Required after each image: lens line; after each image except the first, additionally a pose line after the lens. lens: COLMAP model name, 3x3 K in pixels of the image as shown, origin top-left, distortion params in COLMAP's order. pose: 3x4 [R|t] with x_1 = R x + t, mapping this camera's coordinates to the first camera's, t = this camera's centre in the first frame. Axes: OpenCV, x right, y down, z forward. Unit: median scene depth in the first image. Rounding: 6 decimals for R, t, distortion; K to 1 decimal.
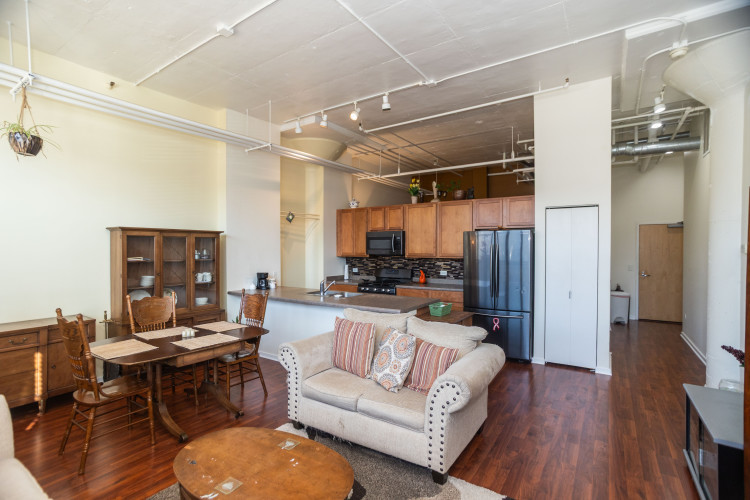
lens RADIAL K [[362.3, 0, 377.0], [0, 362.3, 253.5], [0, 0, 1]] dist [-0.031609, 0.015074]
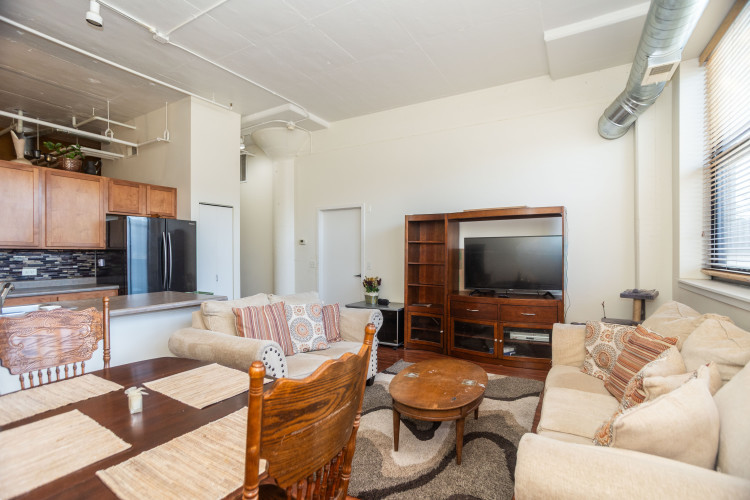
lens RADIAL K [[344.4, 0, 376.1], [0, 344.4, 253.4], [0, 0, 1]] dist [-0.013300, 0.003125]
pose [[-0.062251, -0.002127, 0.998058, -0.497892], [0.024533, 0.999692, 0.003660, 0.033117], [-0.997759, 0.024713, -0.062180, 0.408130]]
